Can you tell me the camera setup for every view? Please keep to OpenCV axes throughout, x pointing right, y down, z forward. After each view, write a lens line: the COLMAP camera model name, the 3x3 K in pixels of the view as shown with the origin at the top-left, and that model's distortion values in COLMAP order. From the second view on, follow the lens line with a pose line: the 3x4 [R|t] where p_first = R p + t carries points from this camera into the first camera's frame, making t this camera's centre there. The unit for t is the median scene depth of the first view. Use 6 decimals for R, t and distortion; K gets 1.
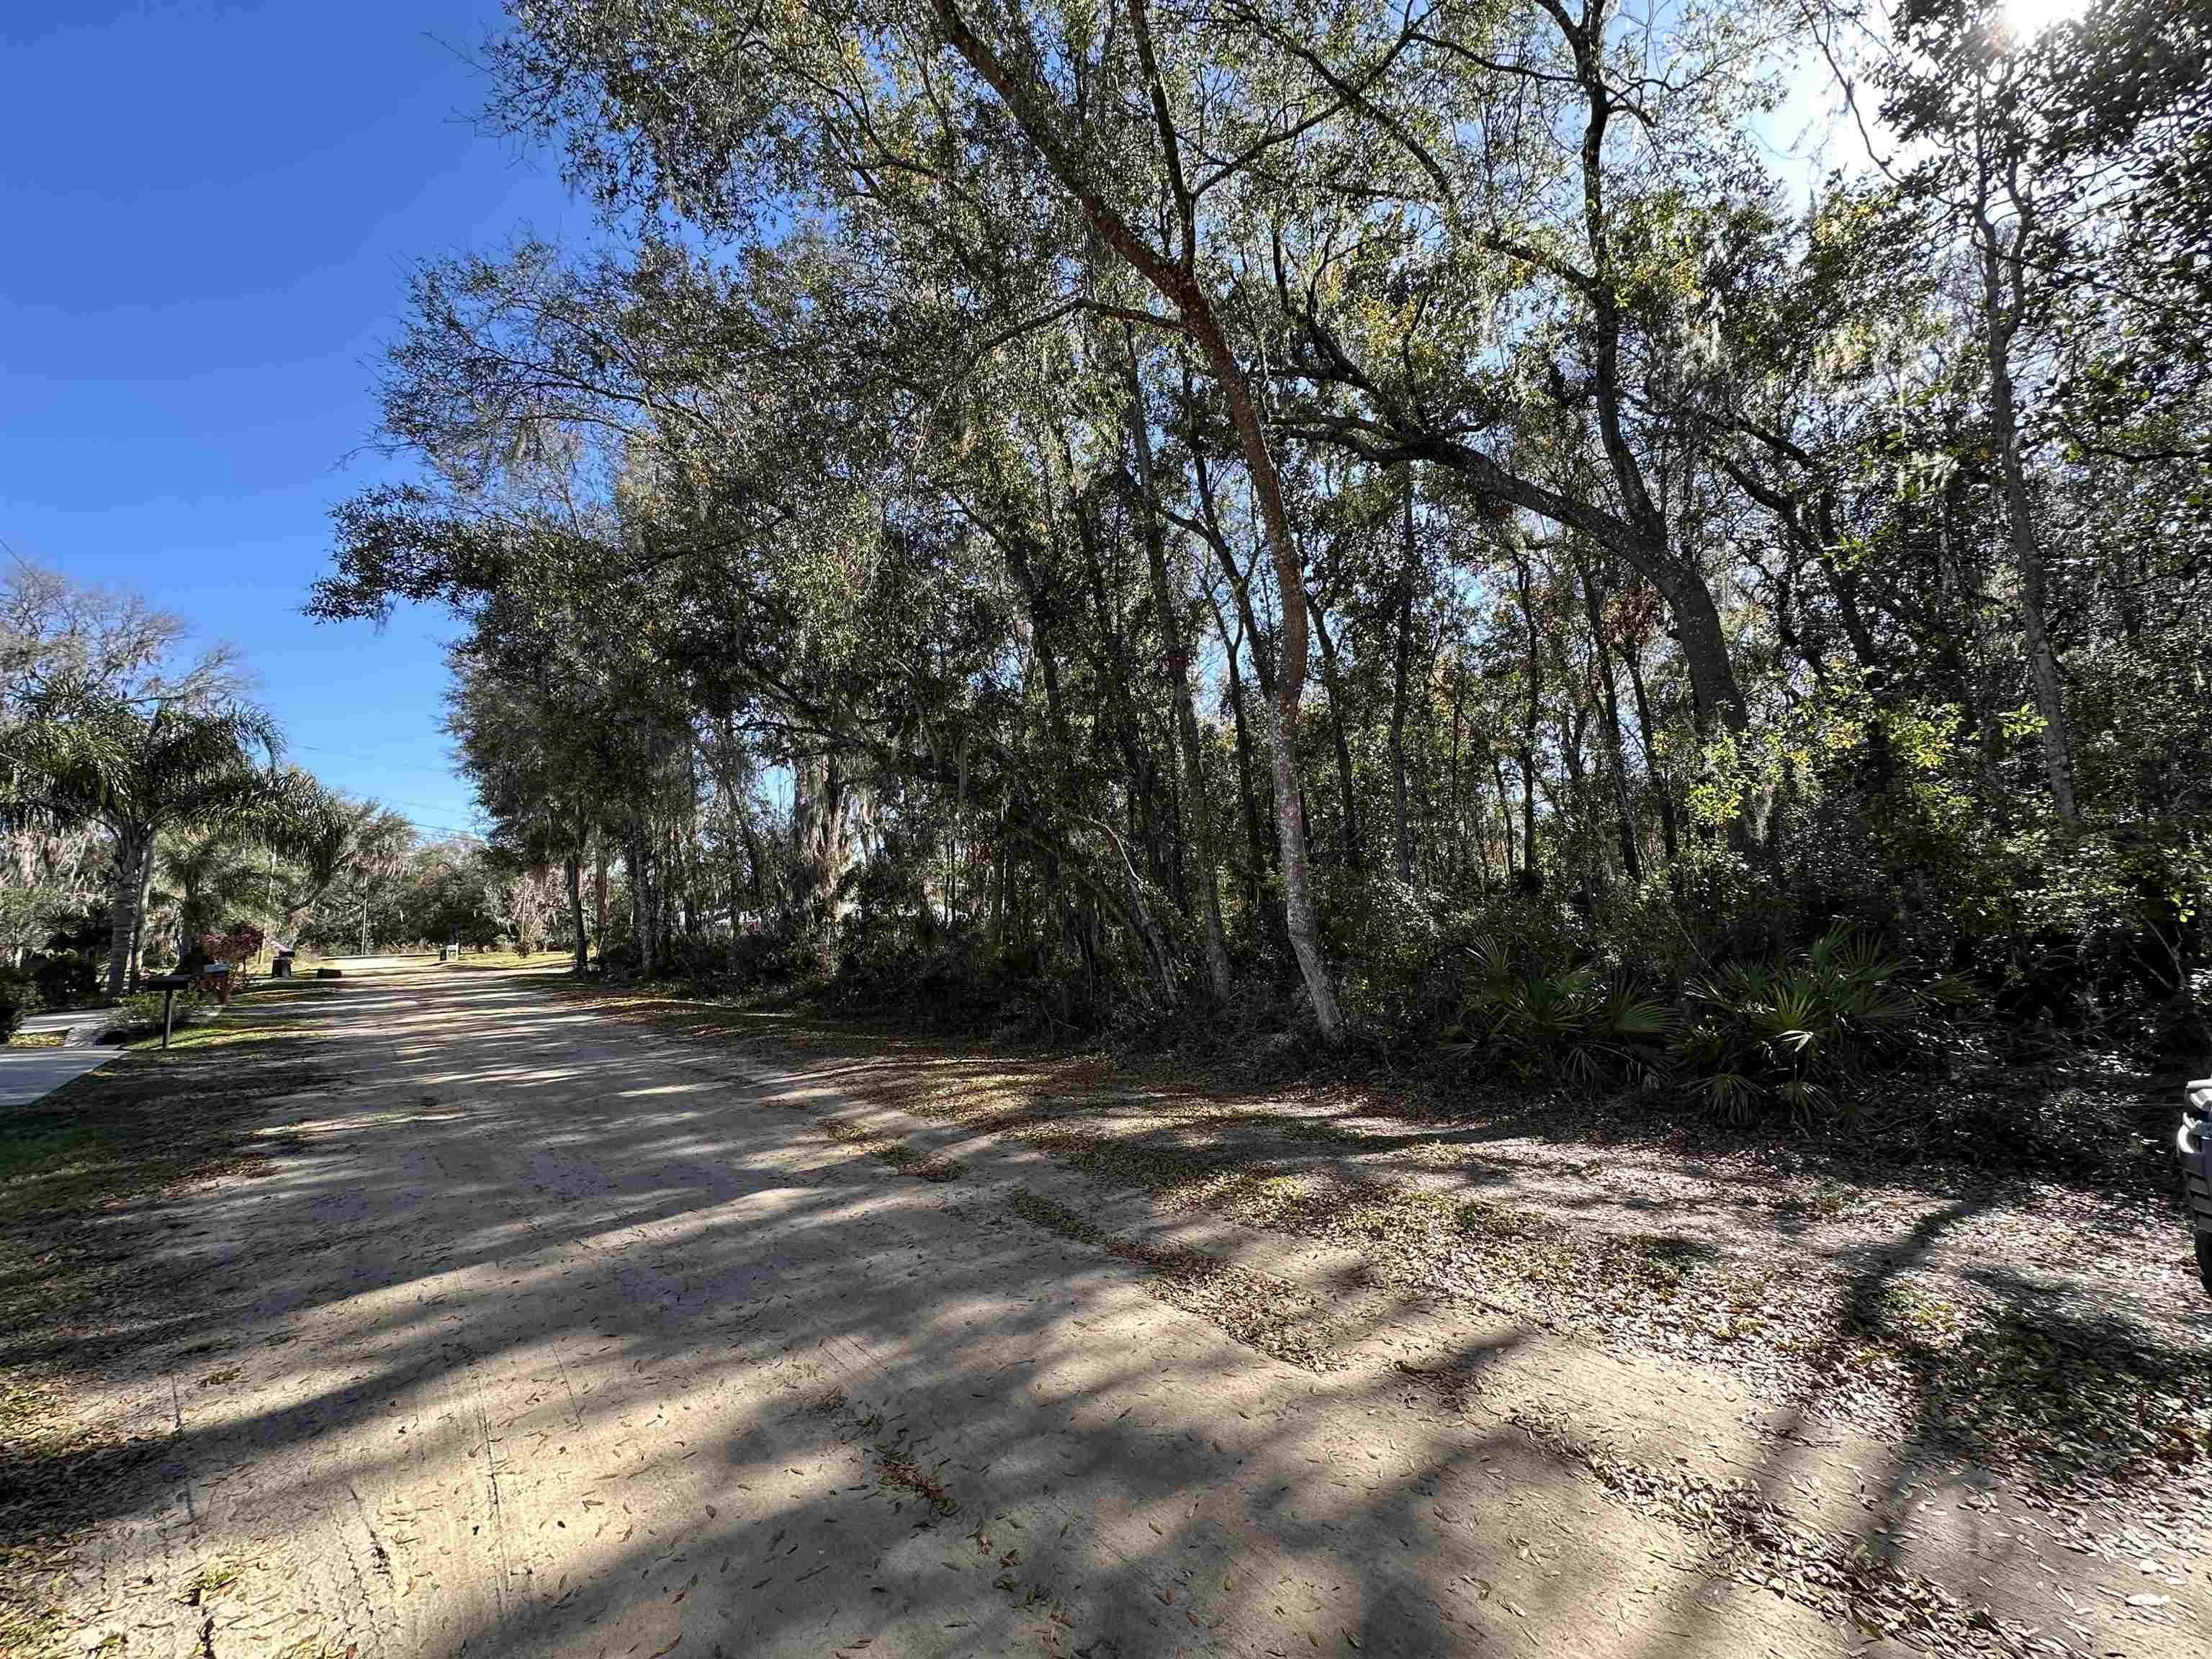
lens RADIAL K [[876.4, 0, 1100.9], [0, 876.4, 834.8], [0, 0, 1]] dist [-0.001295, 0.000032]
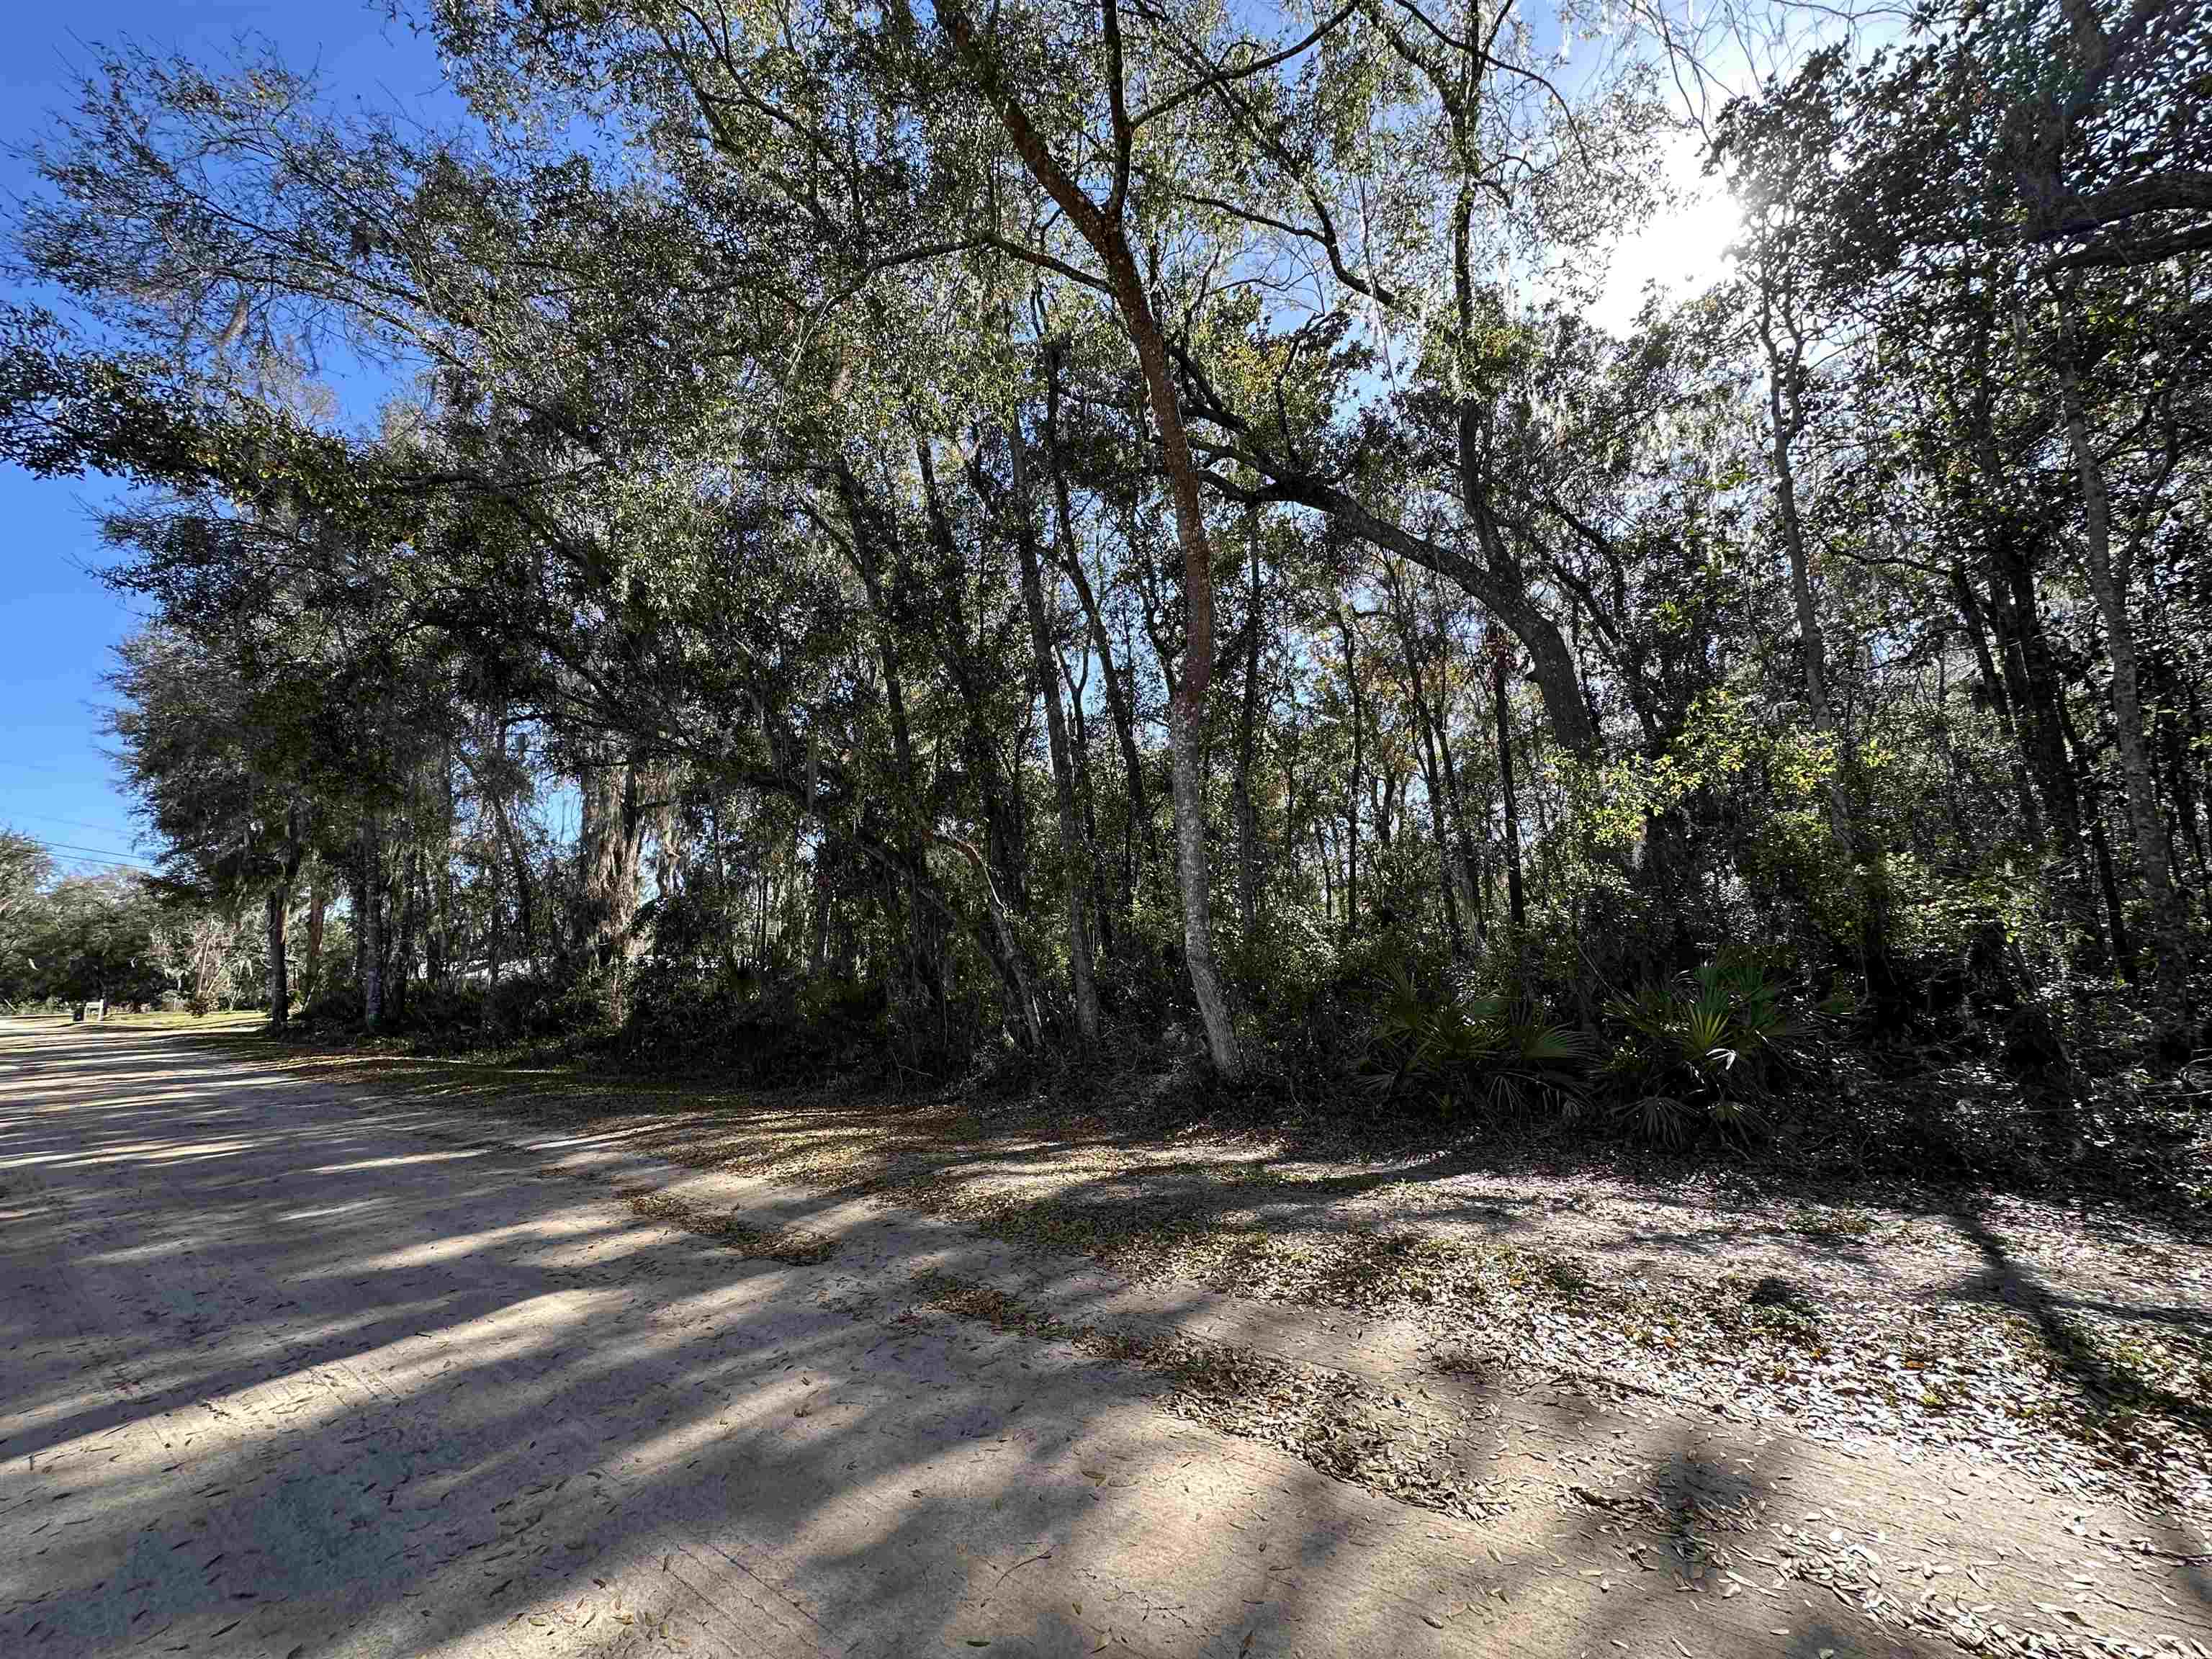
lens RADIAL K [[876.4, 0, 1100.9], [0, 876.4, 834.8], [0, 0, 1]] dist [-0.001295, 0.000032]
pose [[0.978055, 0.035760, 0.205256, -0.060171], [-0.022344, 0.997482, -0.067310, 0.045308], [-0.207147, 0.061246, 0.976391, 0.118860]]
